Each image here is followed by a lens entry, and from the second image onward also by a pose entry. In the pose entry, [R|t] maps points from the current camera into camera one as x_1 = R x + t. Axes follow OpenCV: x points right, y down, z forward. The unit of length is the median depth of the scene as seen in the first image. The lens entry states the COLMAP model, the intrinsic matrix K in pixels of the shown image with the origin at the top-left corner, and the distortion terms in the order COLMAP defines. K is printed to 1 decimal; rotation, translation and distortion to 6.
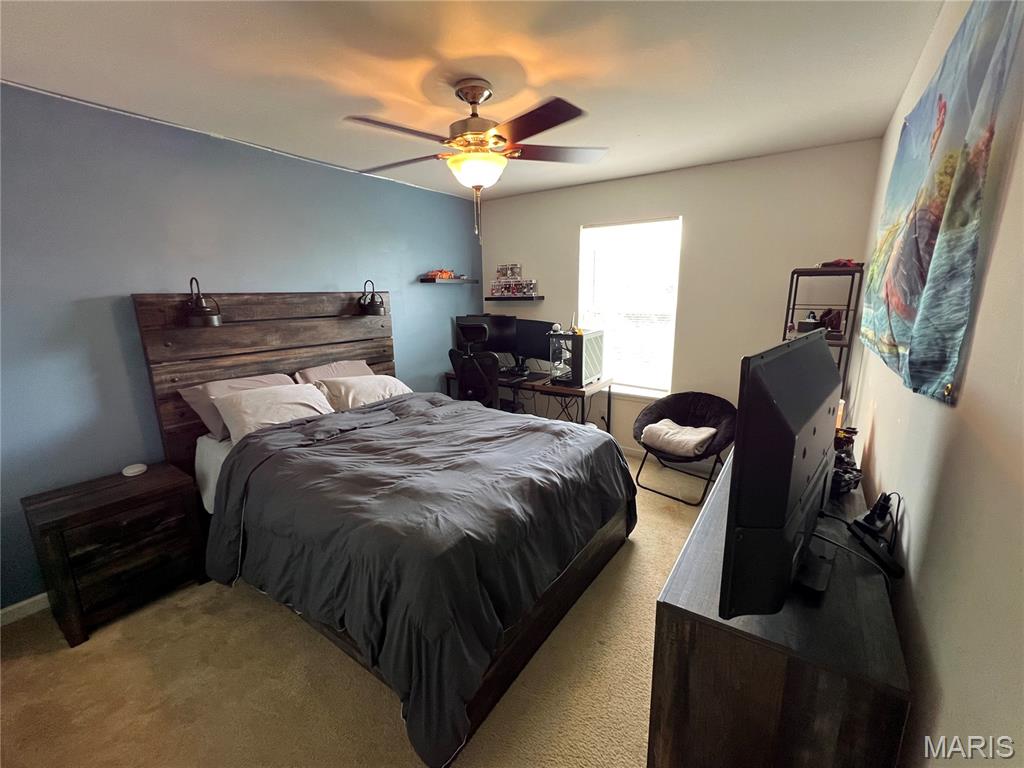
lens RADIAL K [[432.6, 0, 512.8], [0, 432.6, 385.2], [0, 0, 1]] dist [-0.003276, -0.000143]
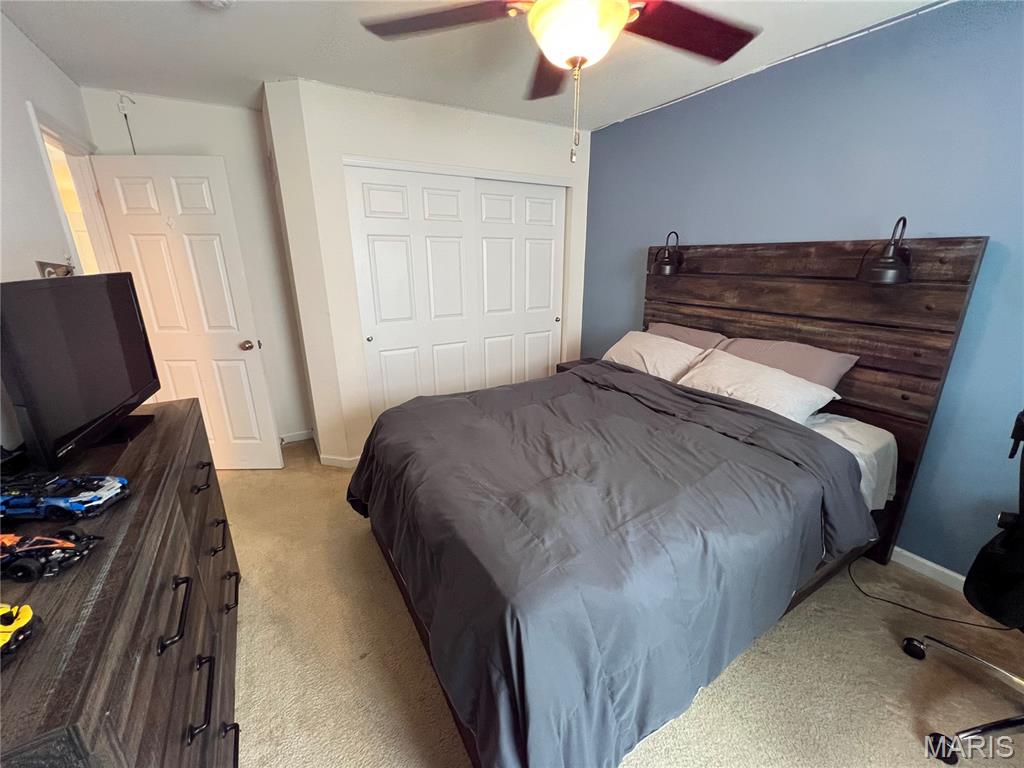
lens RADIAL K [[409.7, 0, 512.0], [0, 409.7, 384.0], [0, 0, 1]] dist [-0.001201, -0.000101]
pose [[-0.435763, 0.278292, -0.855958, 0.424762], [-0.179518, 0.905019, 0.385634, -0.183935], [0.881977, 0.321705, -0.344416, 0.919199]]
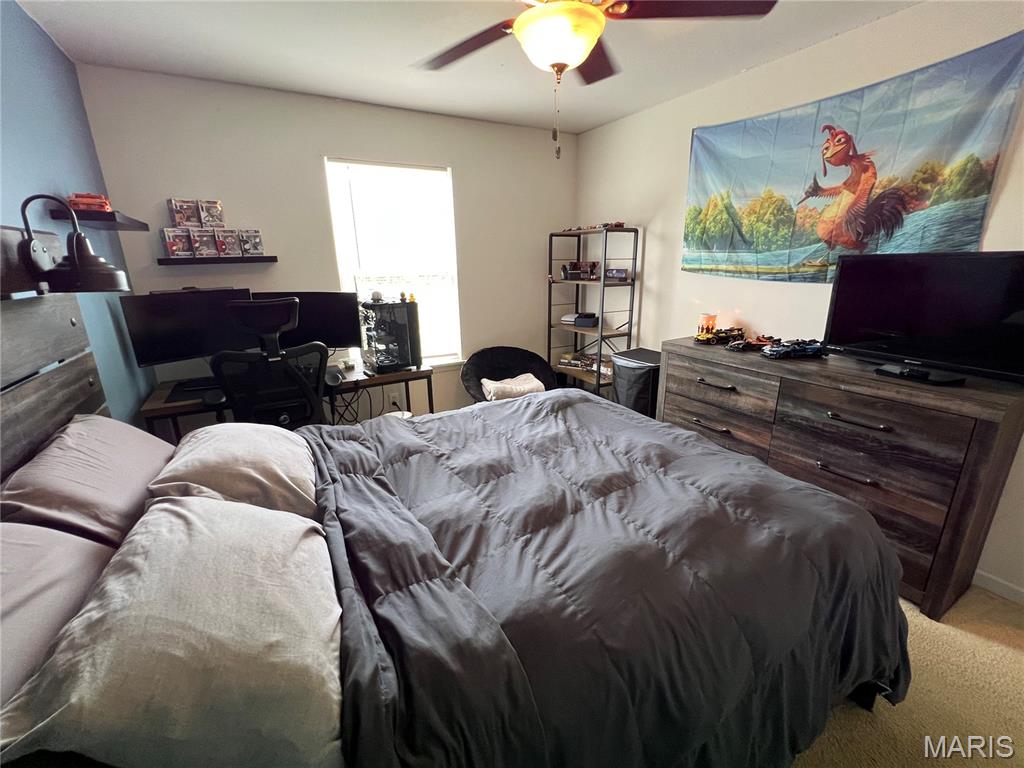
lens RADIAL K [[432.6, 0, 512.8], [0, 432.6, 385.2], [0, 0, 1]] dist [-0.003276, -0.000143]
pose [[0.433178, -0.250348, 0.865842, -0.580250], [0.205829, 0.962742, 0.175390, -0.082858], [-0.877491, 0.102241, 0.468568, 0.571835]]
